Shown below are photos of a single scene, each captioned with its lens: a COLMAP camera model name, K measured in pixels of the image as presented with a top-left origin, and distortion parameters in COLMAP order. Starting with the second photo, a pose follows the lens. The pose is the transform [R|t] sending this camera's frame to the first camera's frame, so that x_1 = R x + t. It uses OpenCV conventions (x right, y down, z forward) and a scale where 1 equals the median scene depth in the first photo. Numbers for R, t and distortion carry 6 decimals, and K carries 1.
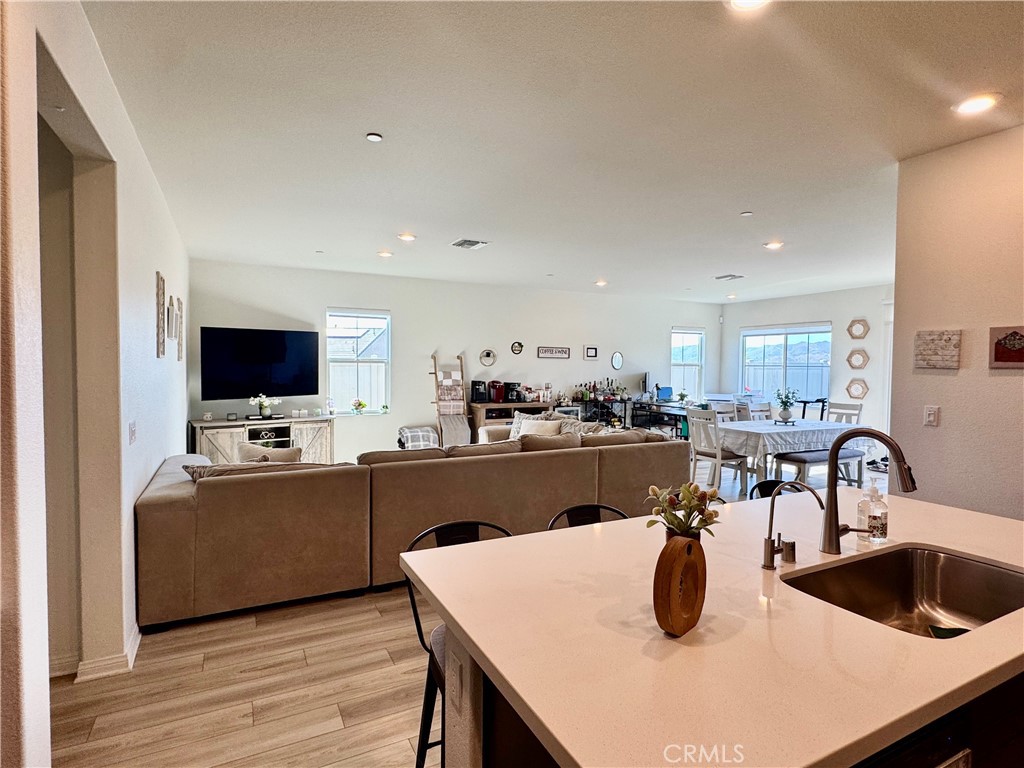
lens RADIAL K [[541.6, 0, 516.7], [0, 541.6, 384.8], [0, 0, 1]] dist [-0.003658, -0.000480]
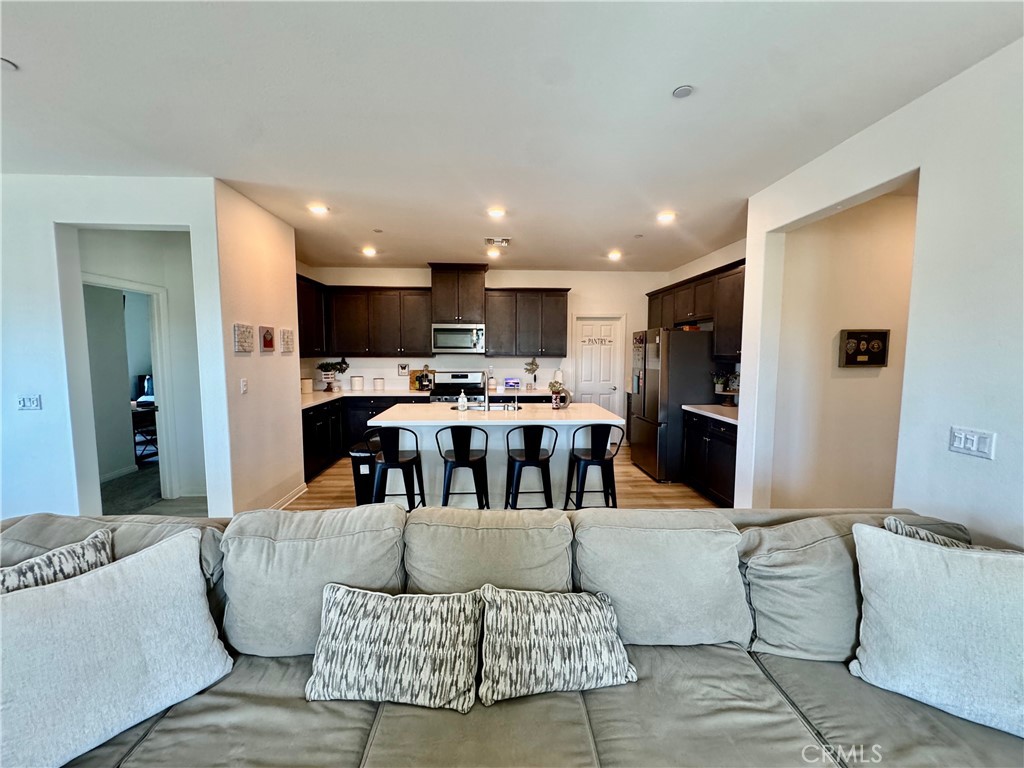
lens RADIAL K [[408.3, 0, 513.5], [0, 408.3, 382.6], [0, 0, 1]] dist [-0.003753, -0.000477]
pose [[-0.913150, -0.041328, 0.405523, -0.282289], [0.005088, 0.993614, 0.112720, -0.065929], [-0.407591, 0.104994, -0.907108, 1.653812]]
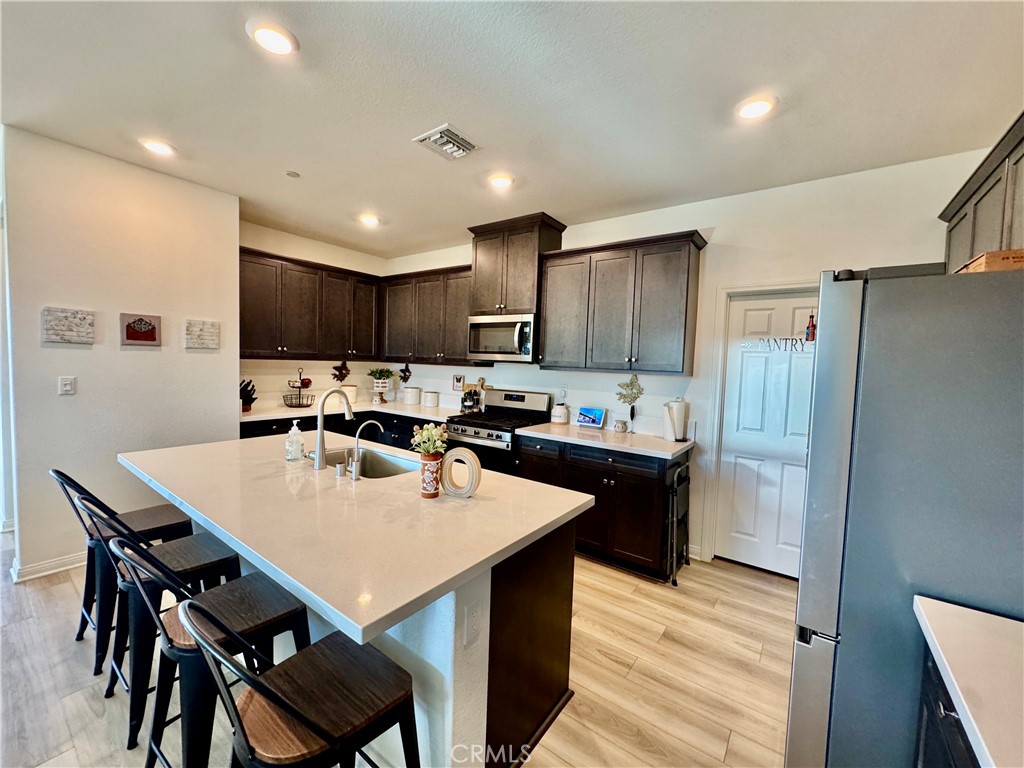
lens RADIAL K [[408.3, 0, 511.3], [0, 408.3, 387.0], [0, 0, 1]] dist [-0.003753, -0.000477]
pose [[-0.444460, -0.078492, 0.892353, -0.380328], [-0.006977, 0.996427, 0.084171, -0.016586], [-0.895771, 0.031184, -0.443420, 0.549501]]
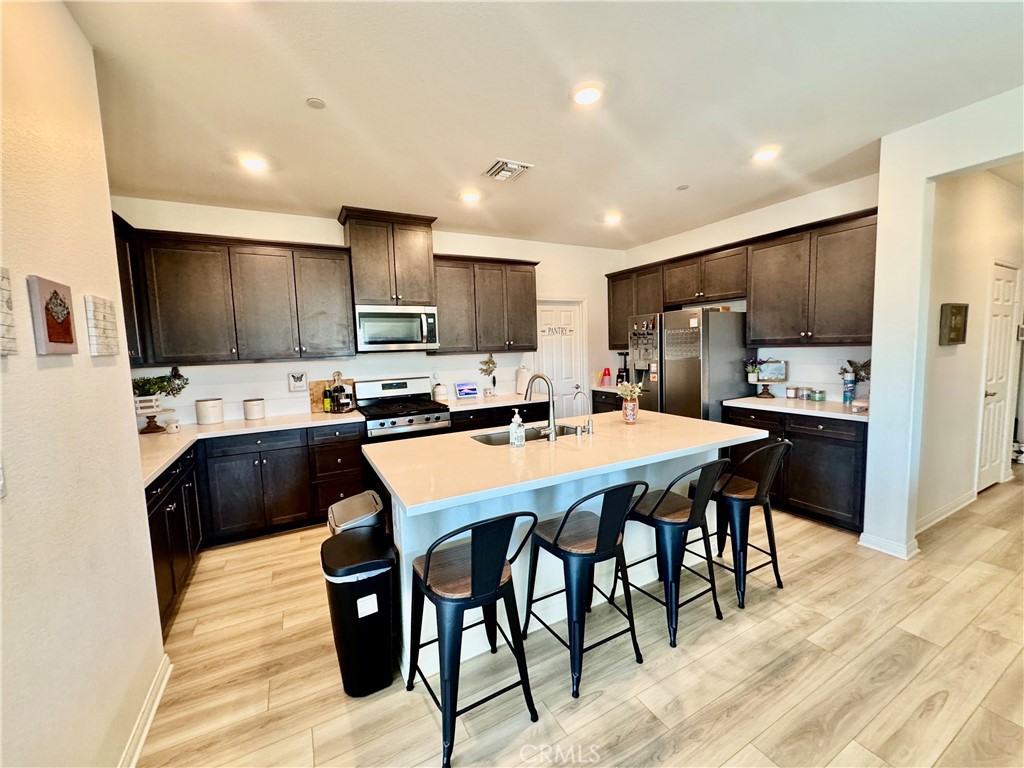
lens RADIAL K [[408.3, 0, 514.8], [0, 408.3, 382.3], [0, 0, 1]] dist [-0.003753, -0.000477]
pose [[-0.999470, 0.027083, -0.018041, 0.388038], [0.024696, 0.992290, 0.121452, -0.037009], [0.021191, 0.120942, -0.992433, 1.285750]]
